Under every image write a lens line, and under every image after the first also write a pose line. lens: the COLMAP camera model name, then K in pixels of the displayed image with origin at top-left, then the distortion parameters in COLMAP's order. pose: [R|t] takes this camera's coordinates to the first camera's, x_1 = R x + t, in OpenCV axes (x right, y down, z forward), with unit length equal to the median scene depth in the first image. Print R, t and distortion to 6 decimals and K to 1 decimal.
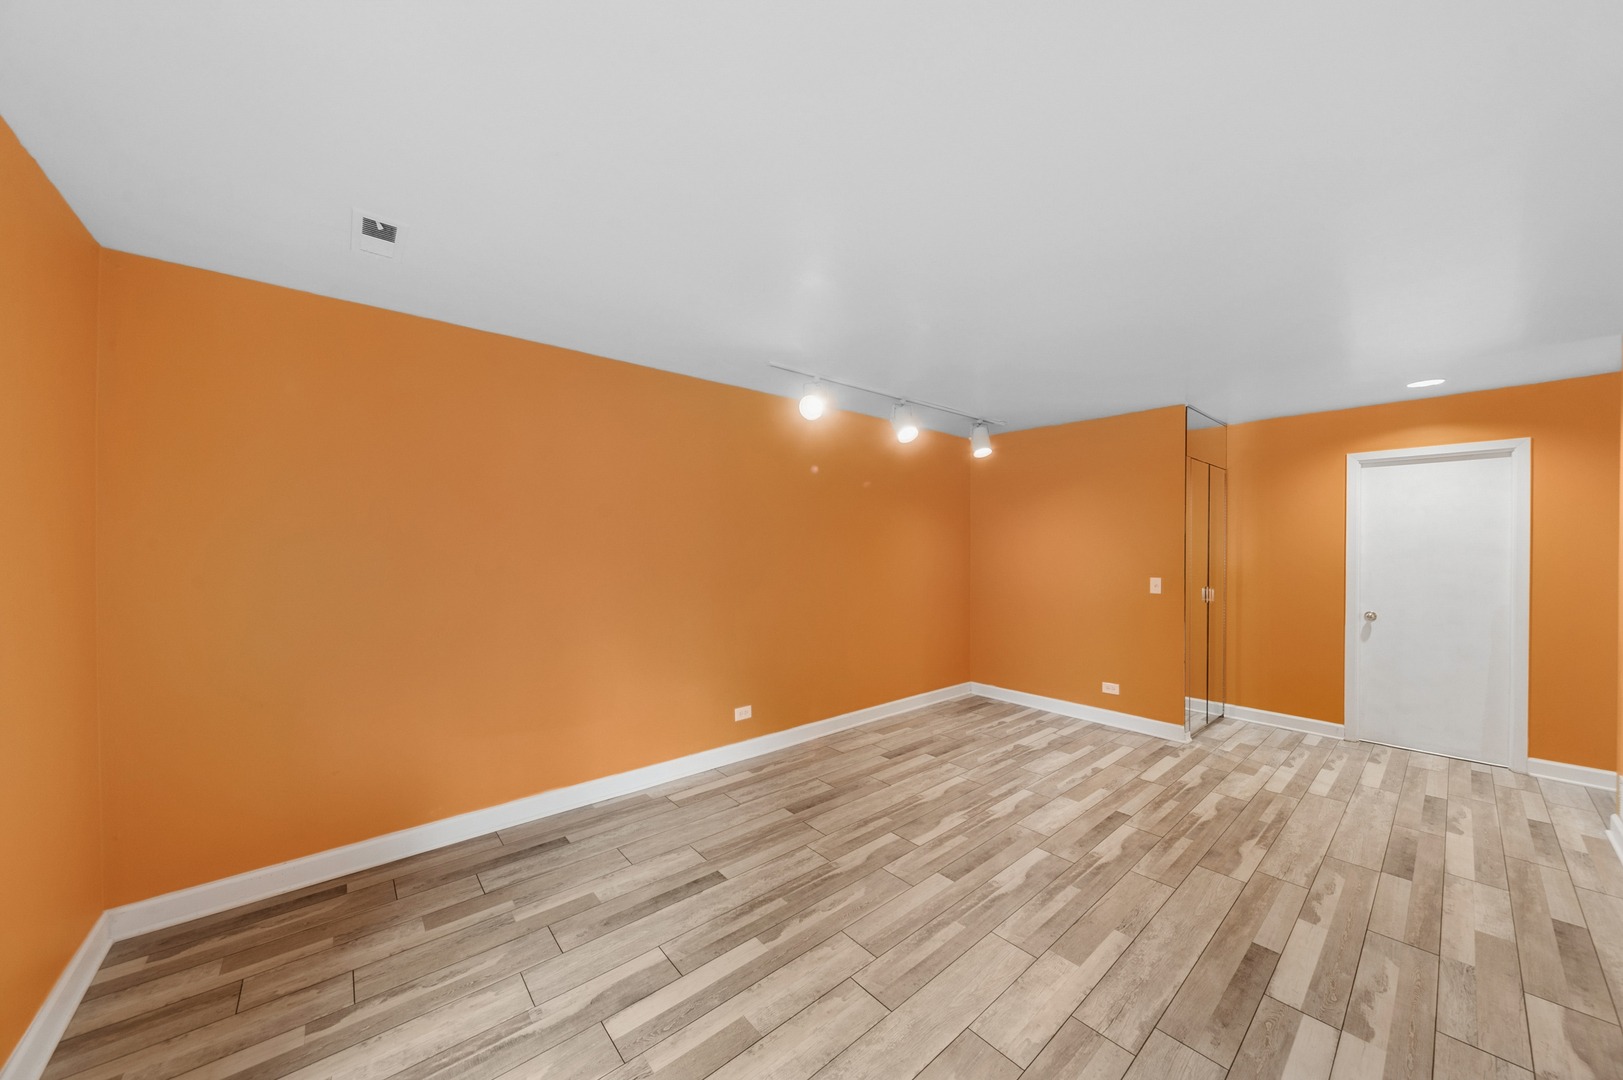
lens RADIAL K [[562.0, 0, 811.8], [0, 562.0, 547.3], [0, 0, 1]] dist [0.001355, 0.000217]
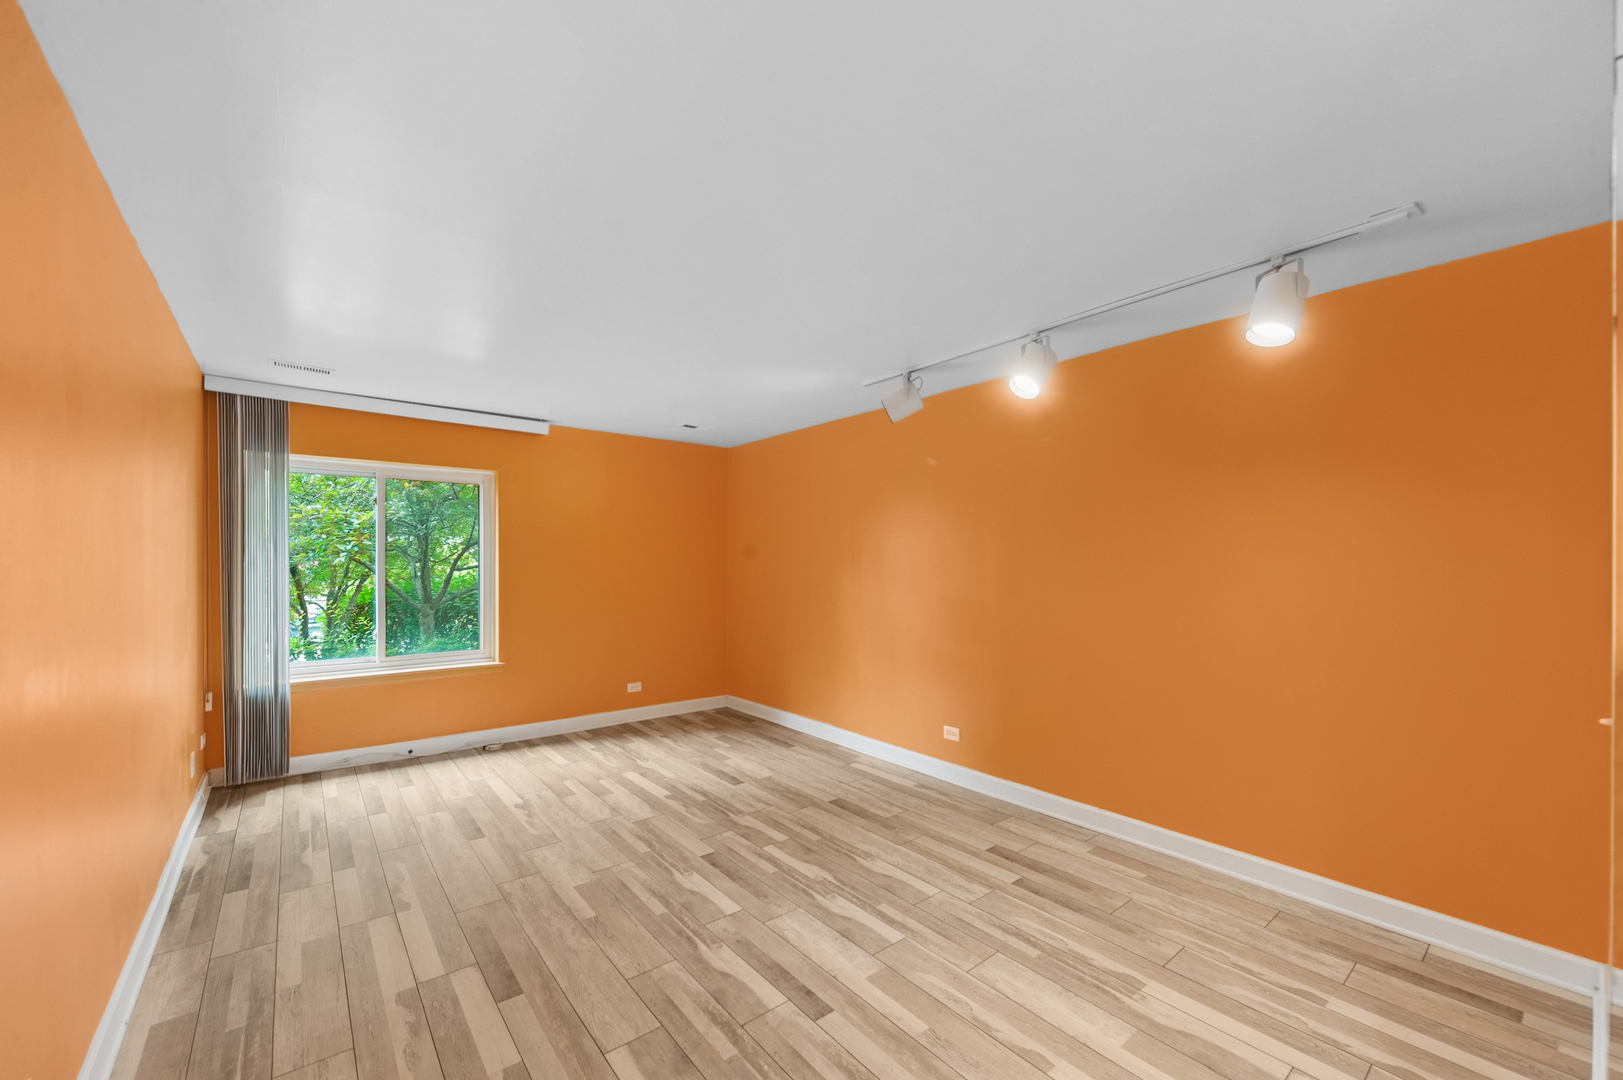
lens RADIAL K [[667.6, 0, 814.7], [0, 667.6, 555.2], [0, 0, 1]] dist [-0.001160, -0.000014]
pose [[-0.049130, -0.013589, -0.998700, 1.366385], [-0.000422, 0.999908, -0.013585, 0.022564], [0.998792, -0.000246, -0.049131, 1.135680]]
